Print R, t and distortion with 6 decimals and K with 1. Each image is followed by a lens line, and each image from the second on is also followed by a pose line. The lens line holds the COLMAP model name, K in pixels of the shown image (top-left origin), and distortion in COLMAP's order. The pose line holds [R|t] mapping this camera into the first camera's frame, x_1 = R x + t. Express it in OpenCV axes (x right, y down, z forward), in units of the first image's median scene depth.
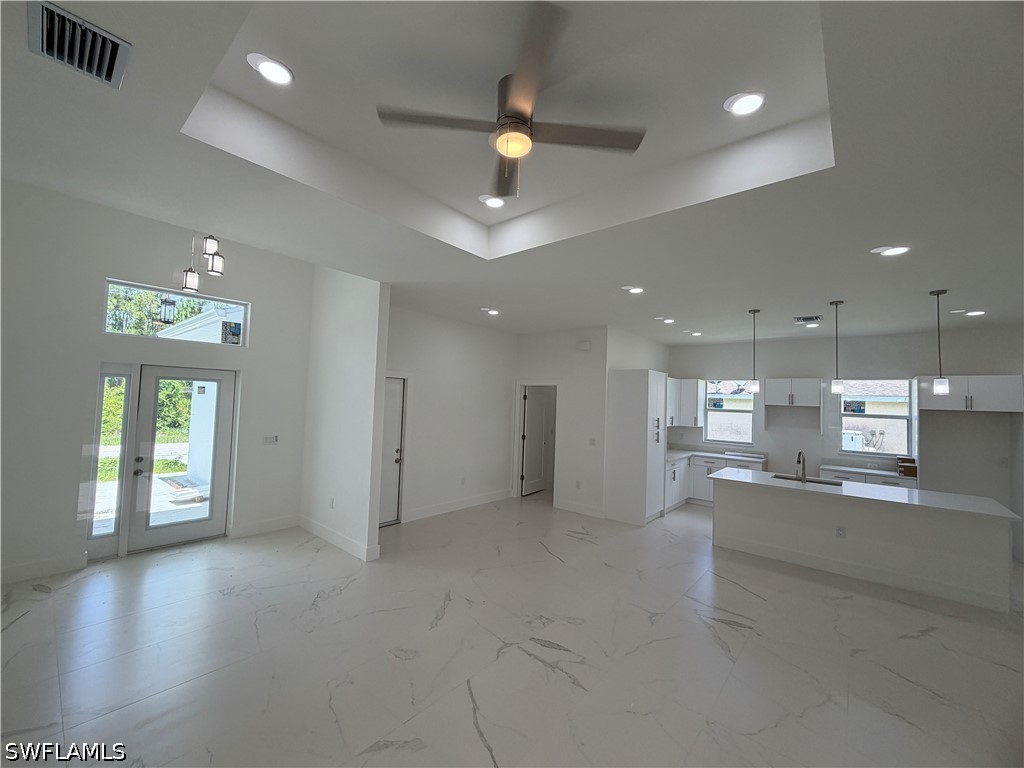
lens RADIAL K [[408.0, 0, 507.3], [0, 408.0, 384.9], [0, 0, 1]] dist [0.000086, -0.000620]
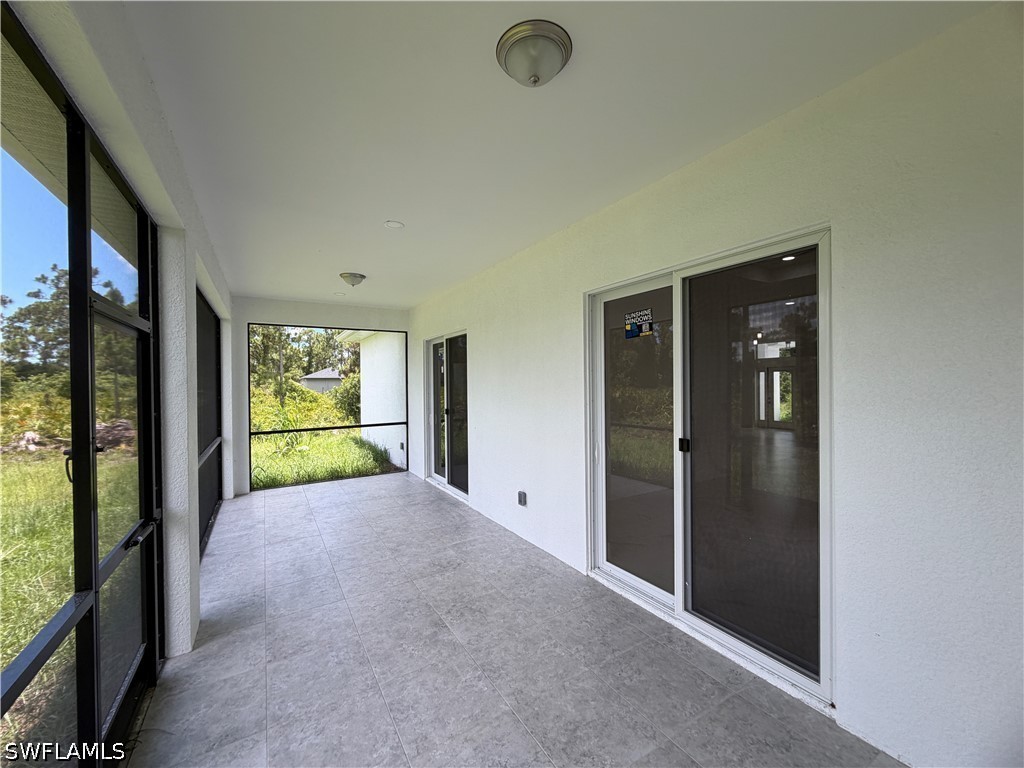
lens RADIAL K [[408.0, 0, 507.5], [0, 408.0, 383.5], [0, 0, 1]] dist [0.000086, -0.000620]
pose [[-0.317066, -0.032318, -0.947853, 2.028321], [0.038314, 0.998167, -0.046850, 0.108184], [0.947629, -0.051171, -0.315247, 0.076902]]
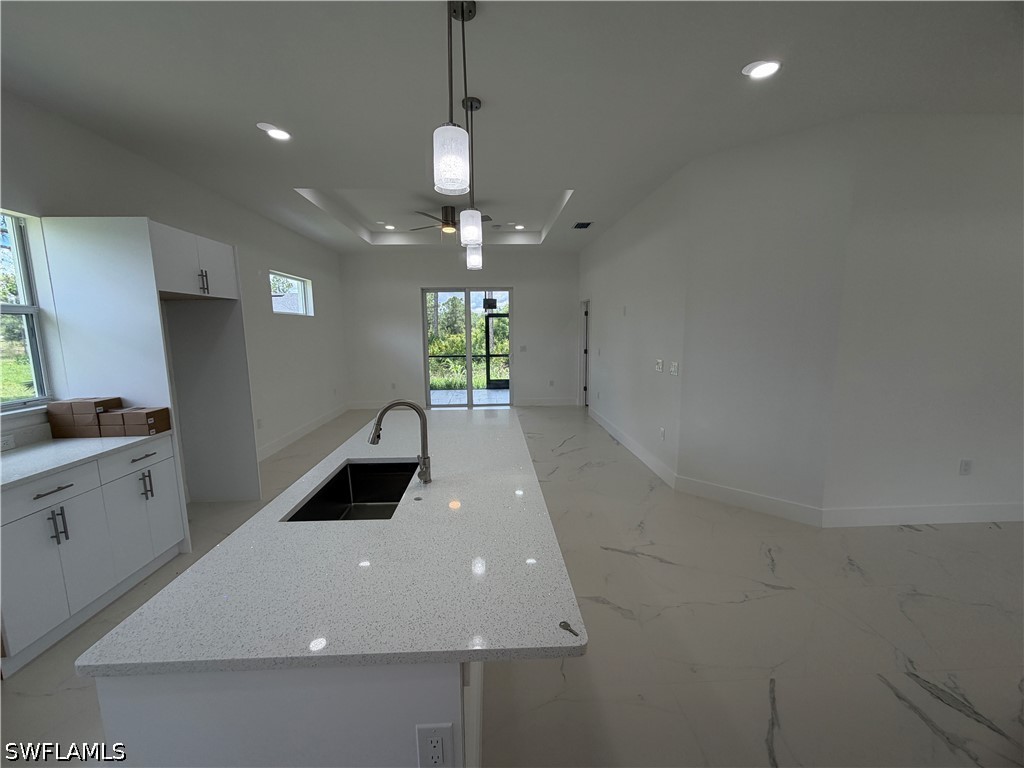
lens RADIAL K [[408.0, 0, 507.5], [0, 408.0, 384.2], [0, 0, 1]] dist [0.000086, -0.000620]
pose [[-0.685531, -0.127469, 0.716798, 0.360774], [-0.042725, 0.989900, 0.135175, 0.084536], [-0.726789, 0.062042, -0.684053, 1.010353]]
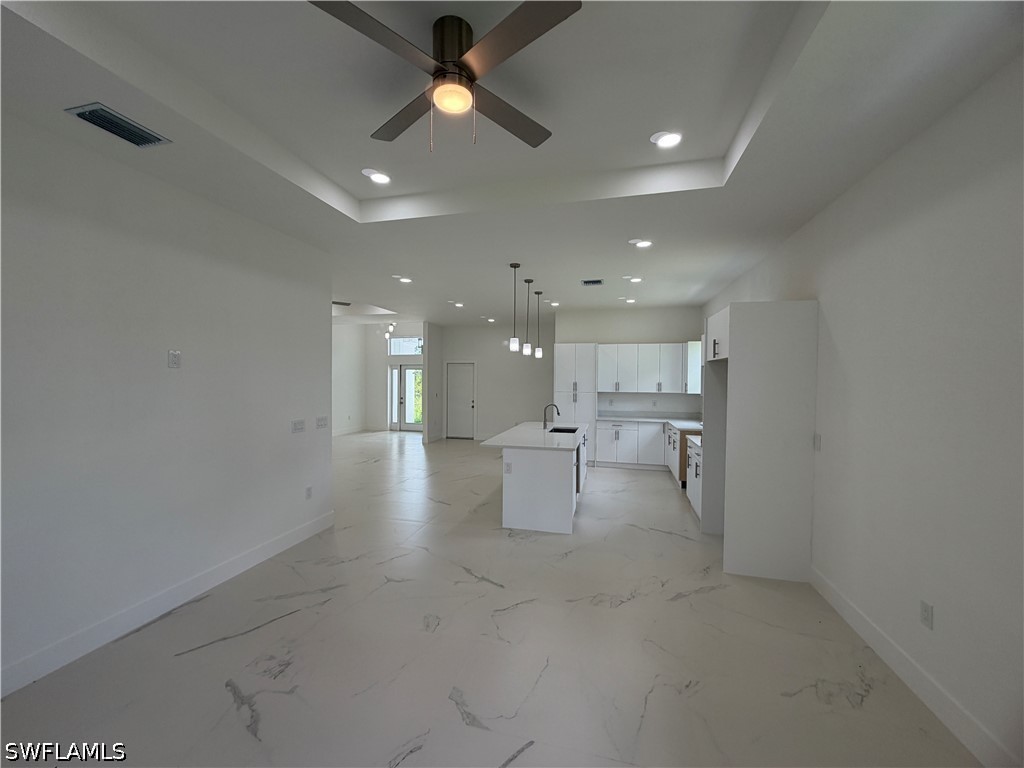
lens RADIAL K [[408.0, 0, 506.9], [0, 408.0, 387.1], [0, 0, 1]] dist [0.000086, -0.000620]
pose [[0.441621, -0.009982, -0.897146, 1.501869], [0.044873, 0.998932, 0.010975, 0.081205], [0.896079, -0.045104, 0.441598, 0.308970]]
